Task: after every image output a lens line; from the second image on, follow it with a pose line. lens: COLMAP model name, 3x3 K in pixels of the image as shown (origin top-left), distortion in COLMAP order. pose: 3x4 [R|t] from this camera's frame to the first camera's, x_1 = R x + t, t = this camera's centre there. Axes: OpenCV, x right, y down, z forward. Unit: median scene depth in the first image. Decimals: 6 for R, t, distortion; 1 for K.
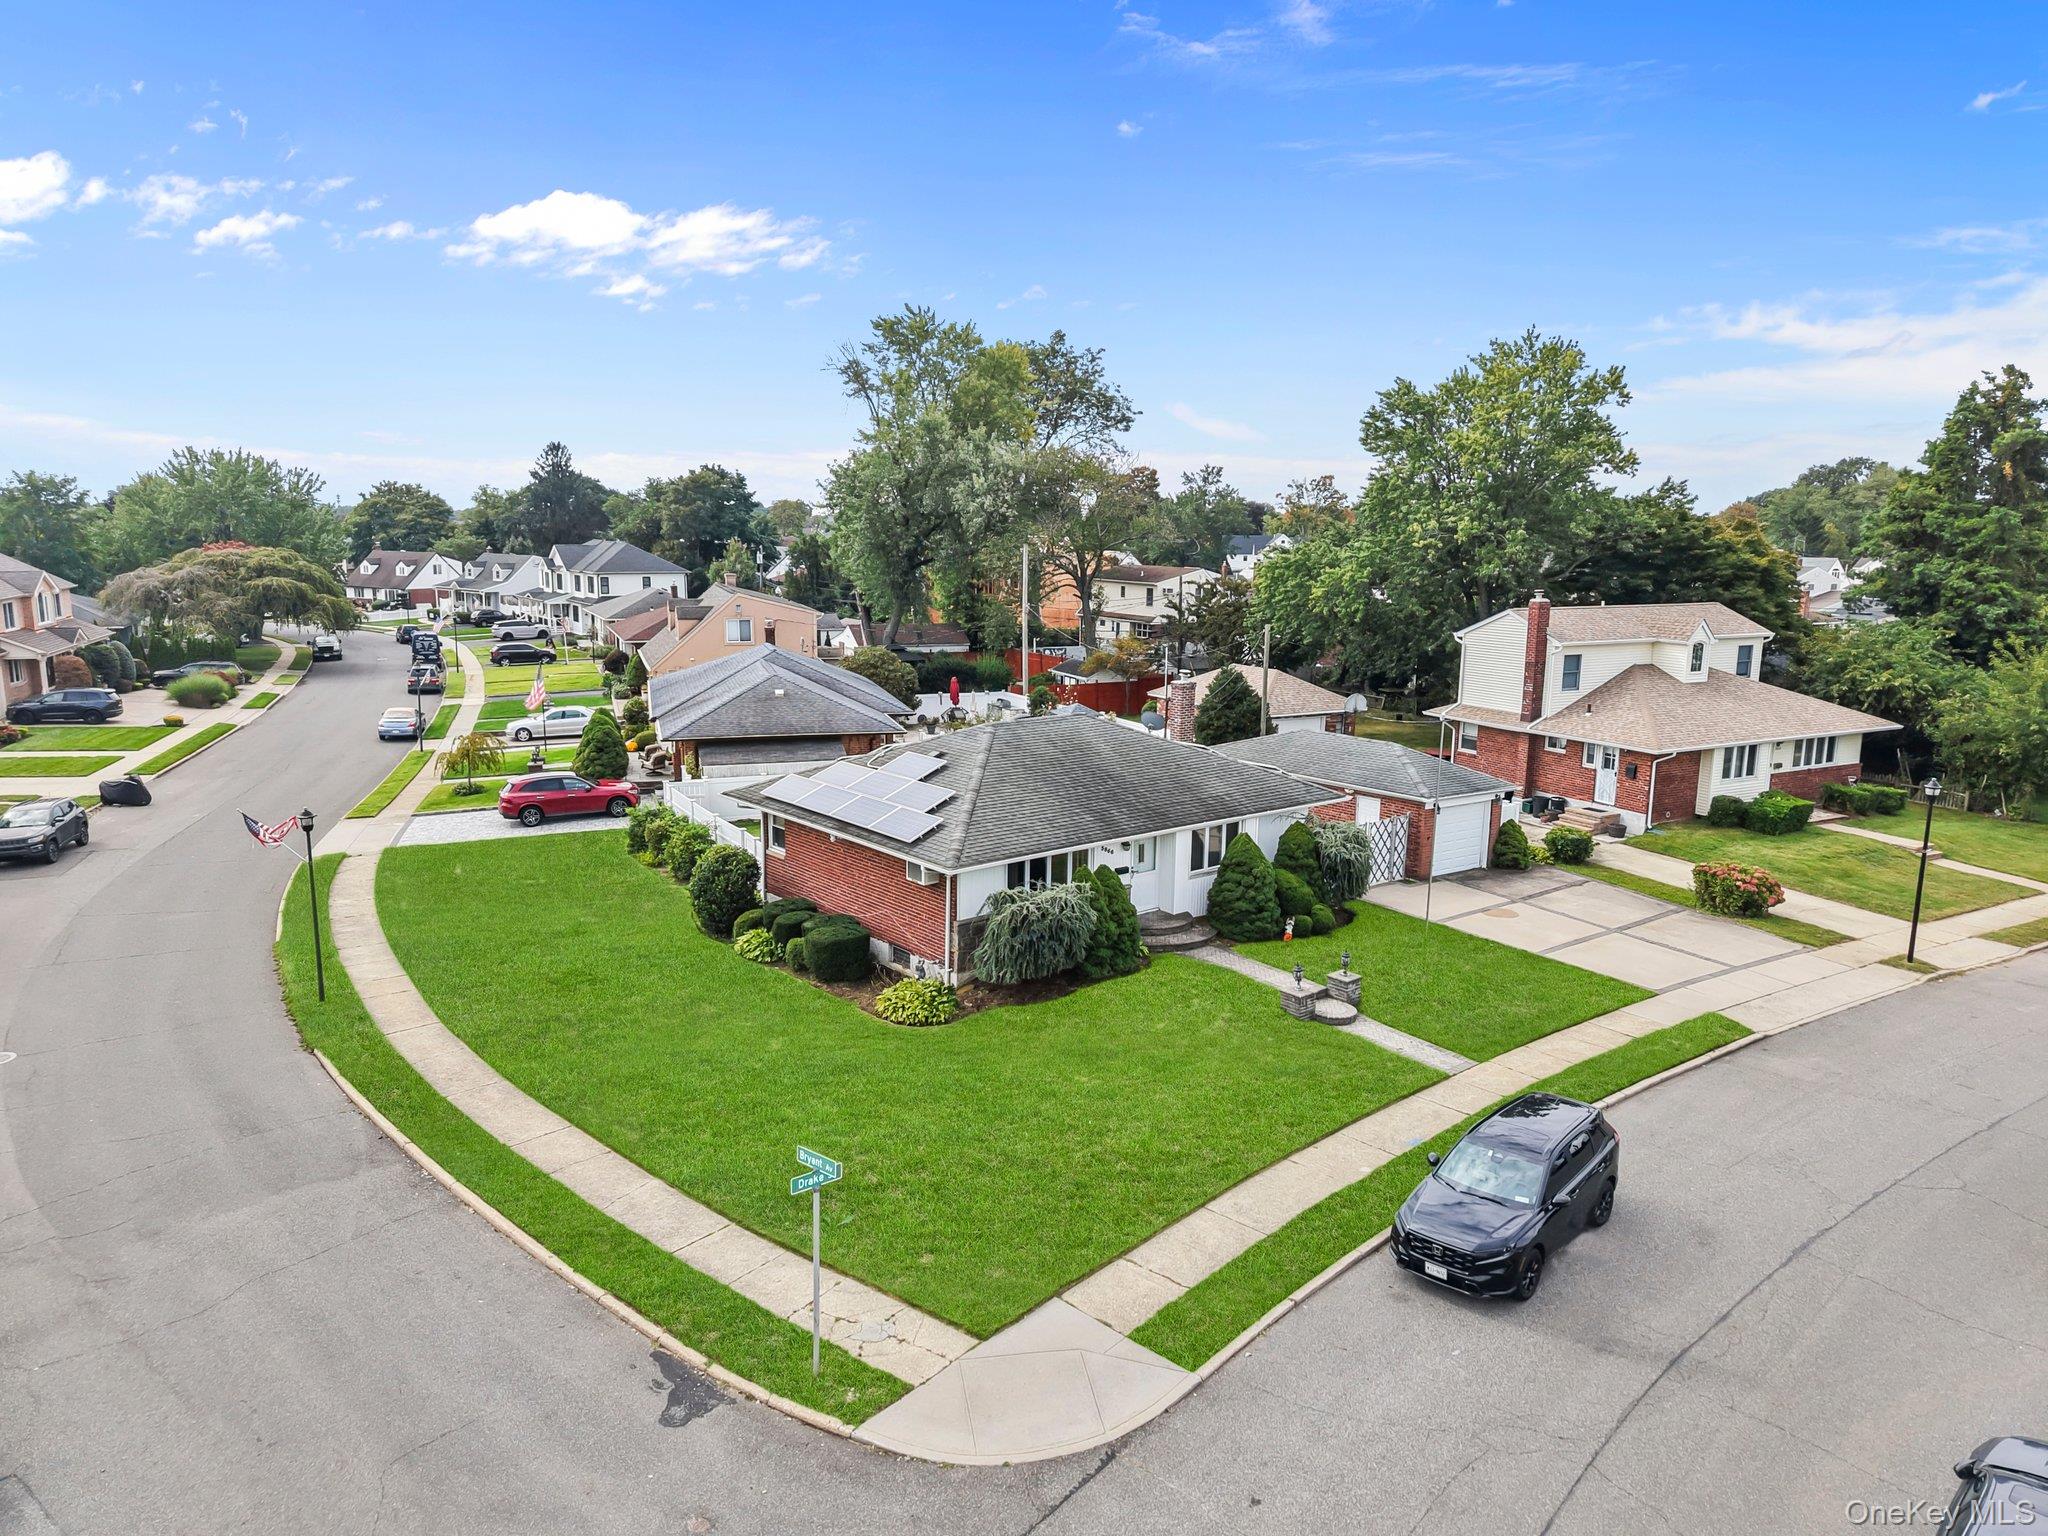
lens RADIAL K [[1374.4, 0, 1024.0], [0, 1374.4, 768.0], [0, 0, 1]] dist [0.025586, -0.022185]
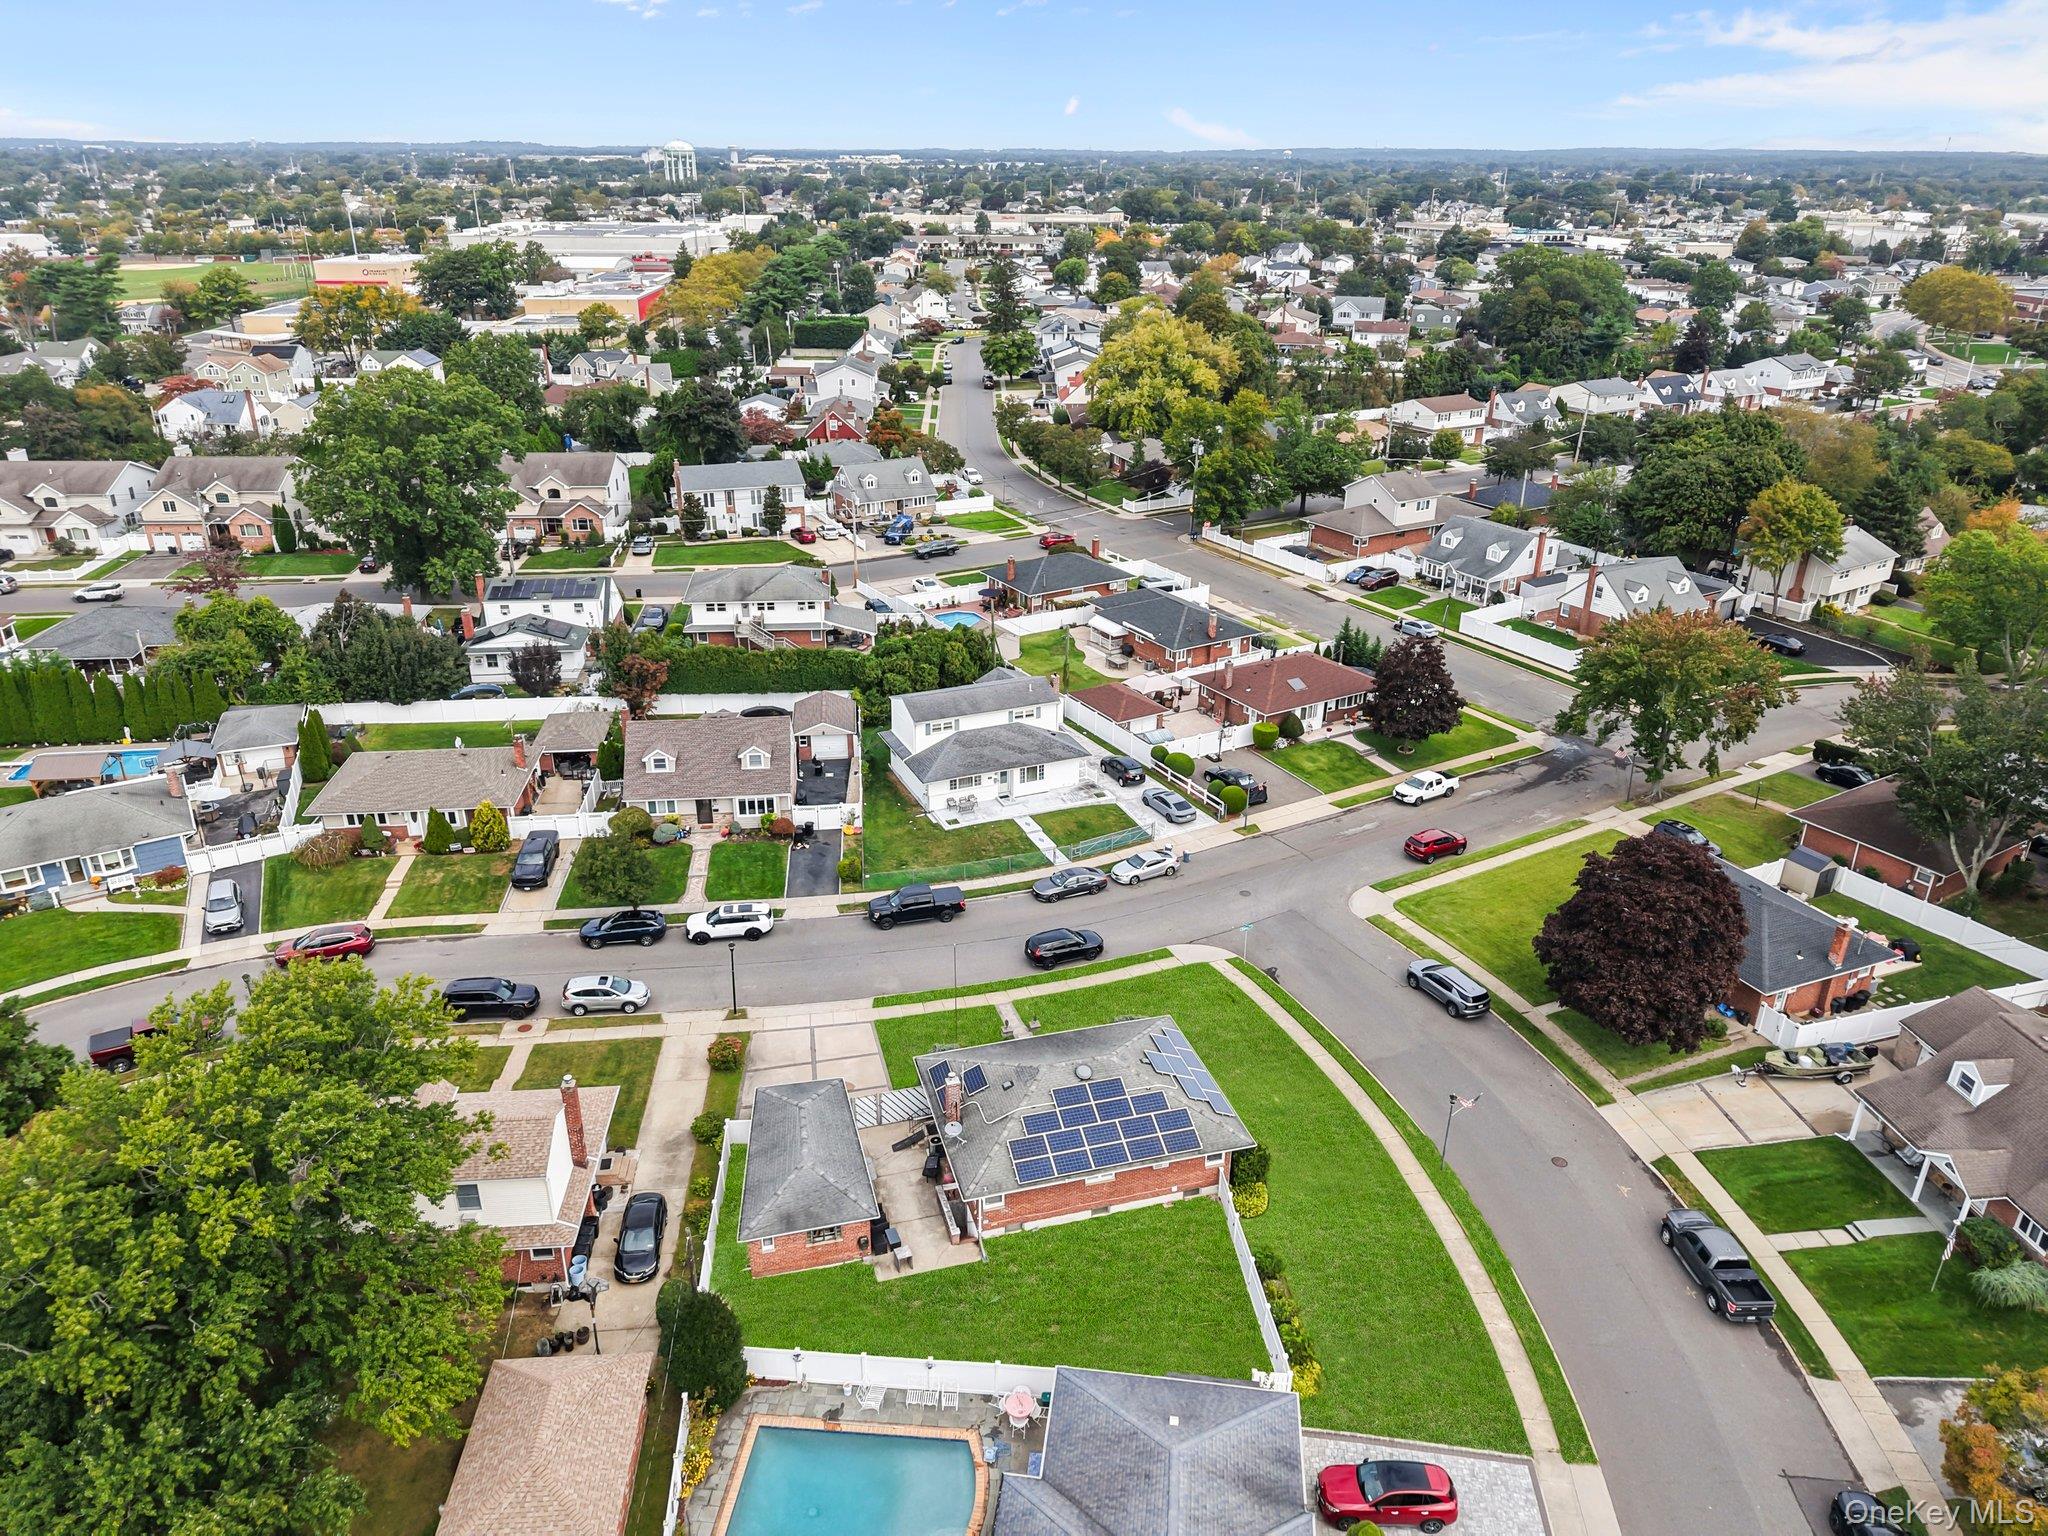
lens RADIAL K [[1346.7, 0, 1021.1], [0, 1346.7, 774.9], [0, 0, 1]] dist [0.040459, -0.047694]
pose [[-0.917718, -0.178629, 0.354803, -0.479206], [0.054508, 0.828110, 0.557908, -1.335495], [-0.393474, 0.531342, -0.750235, 2.183377]]
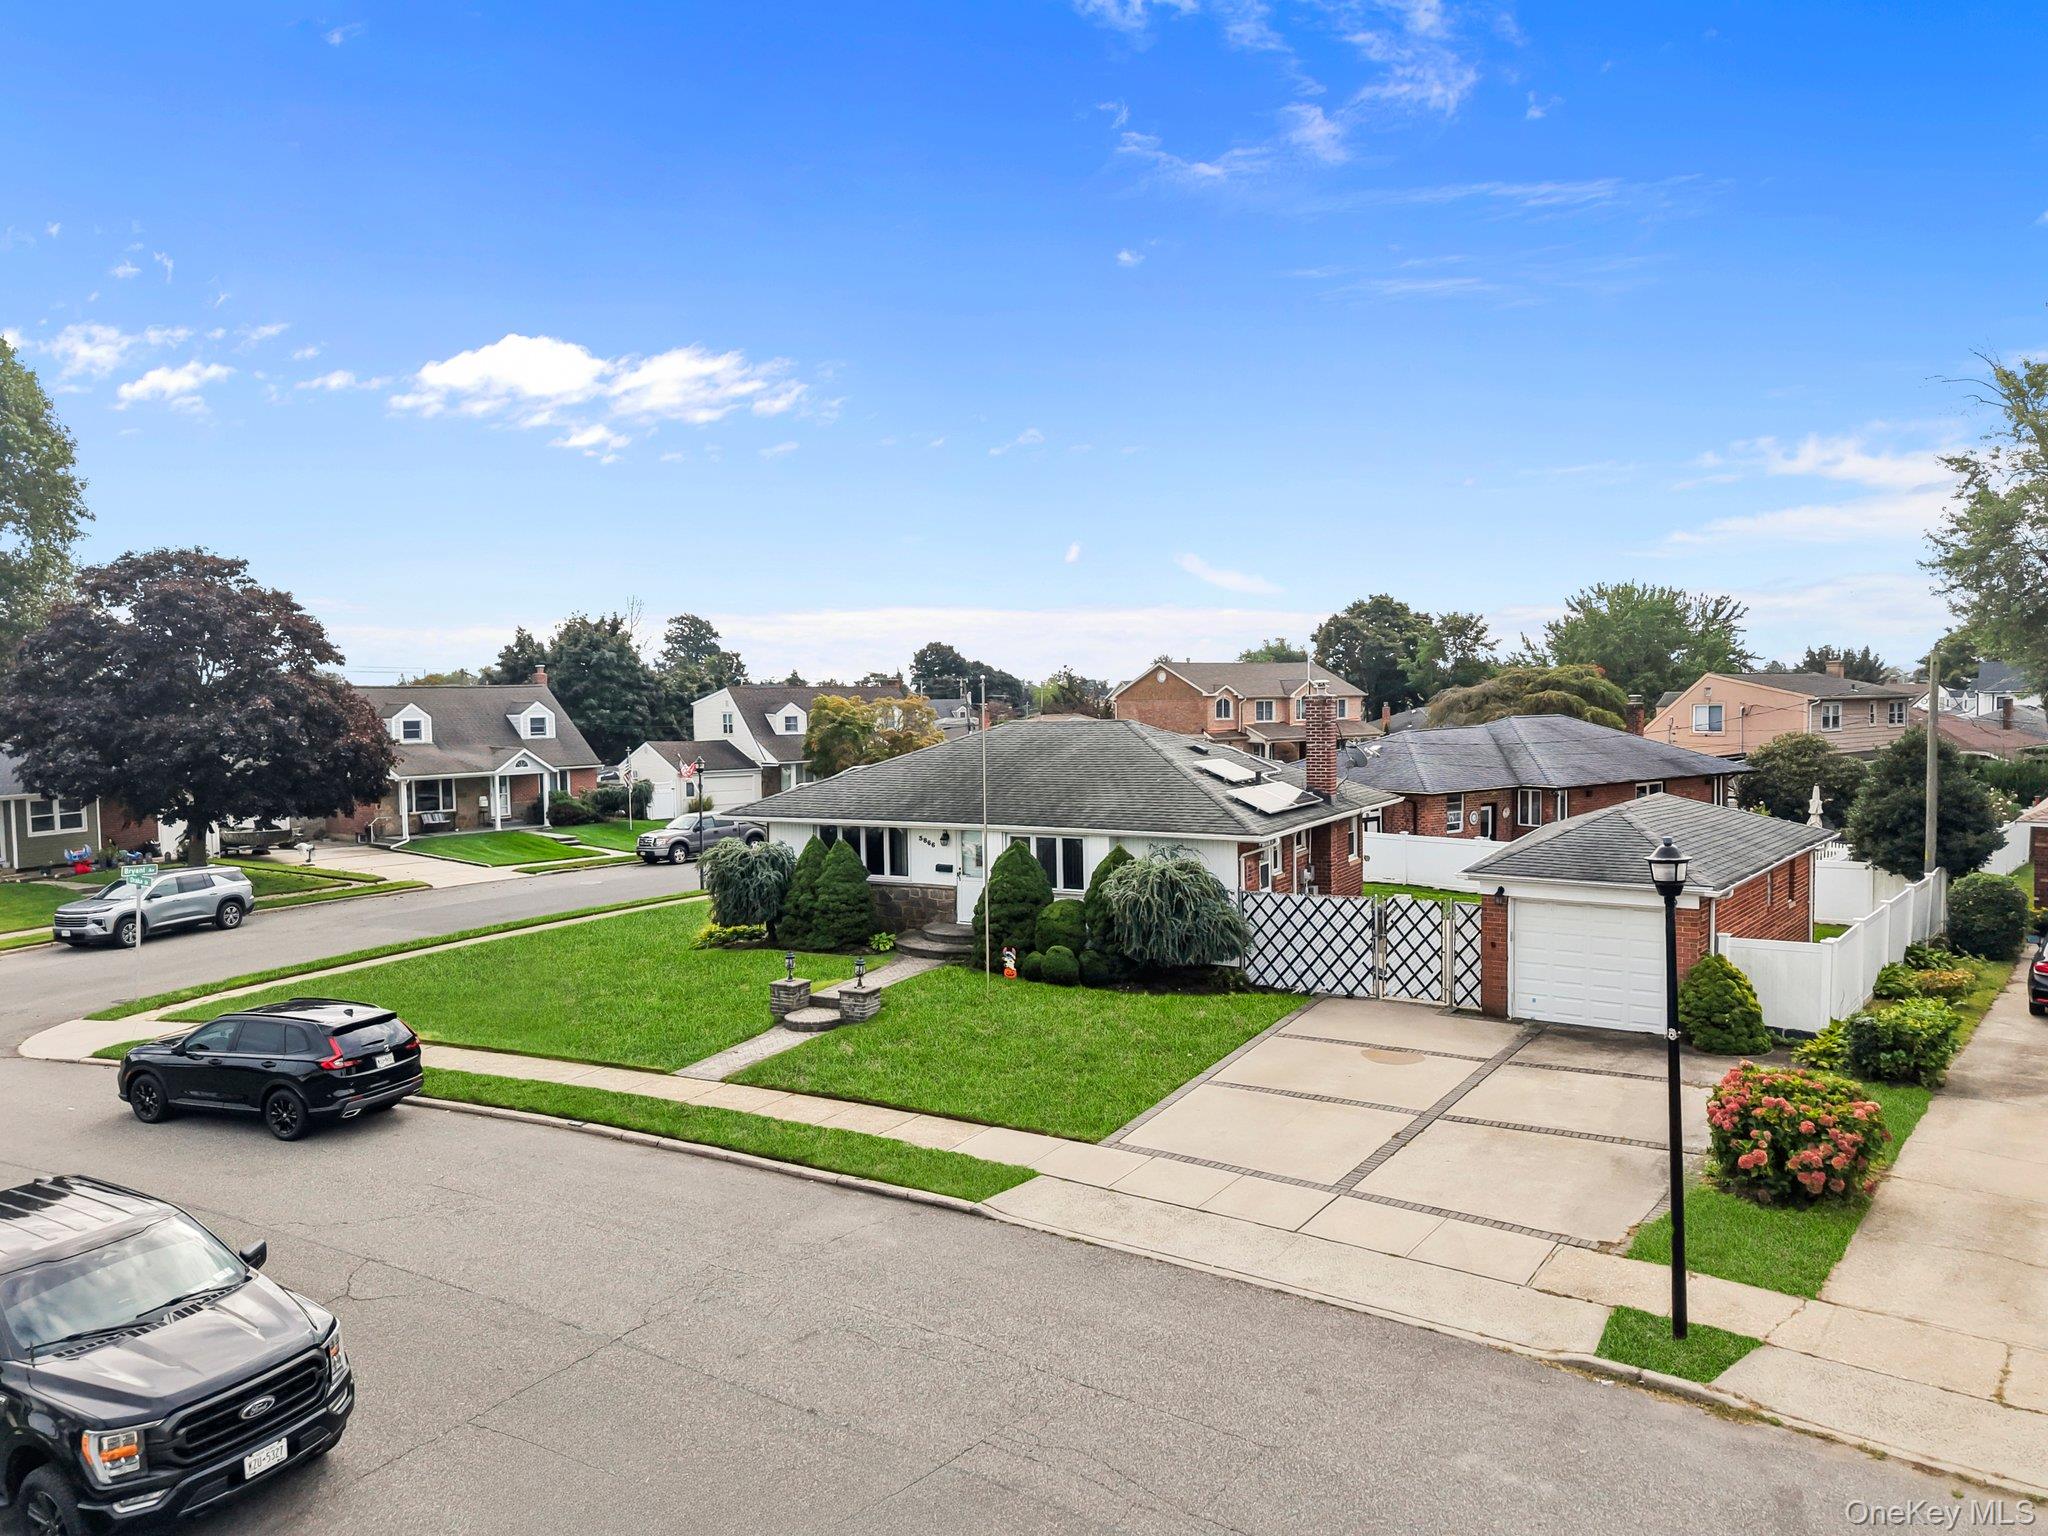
lens RADIAL K [[1397.2, 0, 1019.8], [0, 1397.2, 769.2], [0, 0, 1]] dist [0.109563, -0.213564]
pose [[0.363636, 0.031127, -0.931021, 0.894735], [-0.147509, 0.988756, -0.024556, 0.023683], [0.919788, 0.146263, 0.364139, 0.654448]]
